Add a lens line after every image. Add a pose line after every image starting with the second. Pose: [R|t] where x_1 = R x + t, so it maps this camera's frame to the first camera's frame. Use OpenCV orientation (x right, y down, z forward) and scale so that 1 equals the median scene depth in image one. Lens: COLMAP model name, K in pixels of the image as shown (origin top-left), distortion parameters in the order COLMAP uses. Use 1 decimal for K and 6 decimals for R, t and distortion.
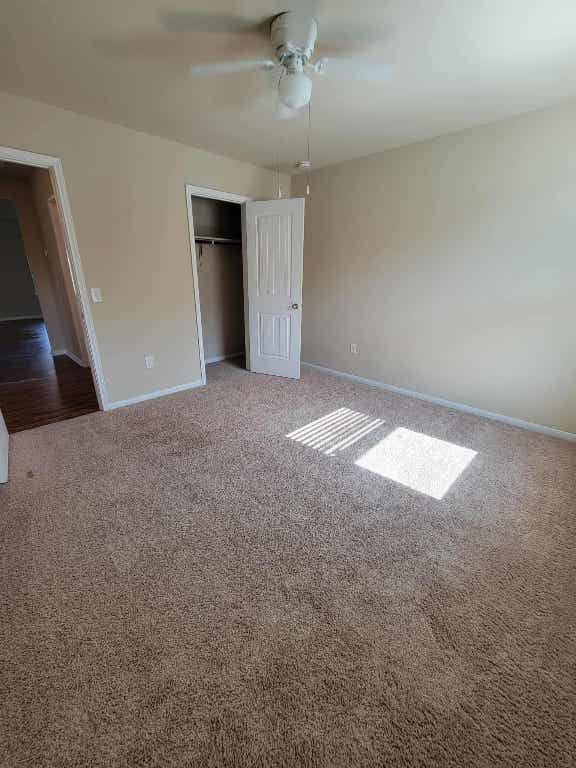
lens RADIAL K [[313.1, 0, 290.0], [0, 313.1, 382.7], [0, 0, 1]] dist [0.000536, -0.001172]
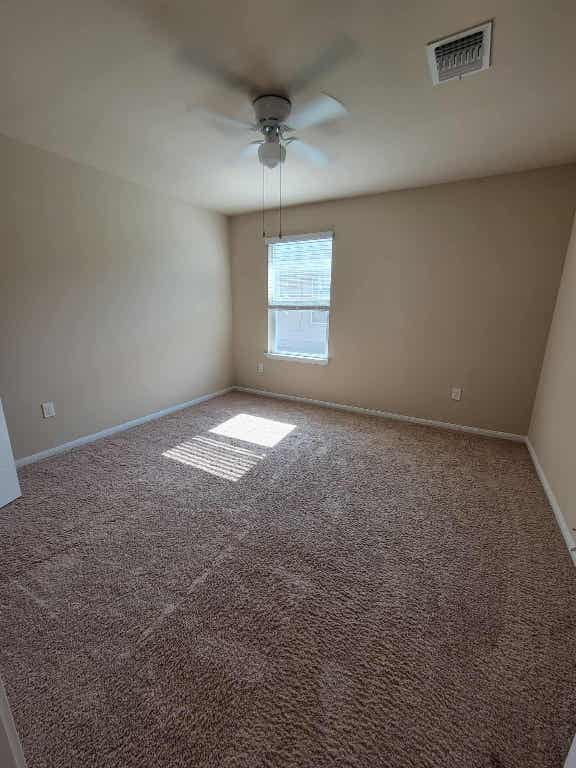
lens RADIAL K [[313.1, 0, 289.6], [0, 313.1, 384.1], [0, 0, 1]] dist [0.000536, -0.001172]
pose [[-0.249348, -0.250556, 0.935440, -0.777986], [0.316609, 0.891776, 0.323255, -0.297916], [-0.915196, 0.376772, -0.143034, 0.860336]]
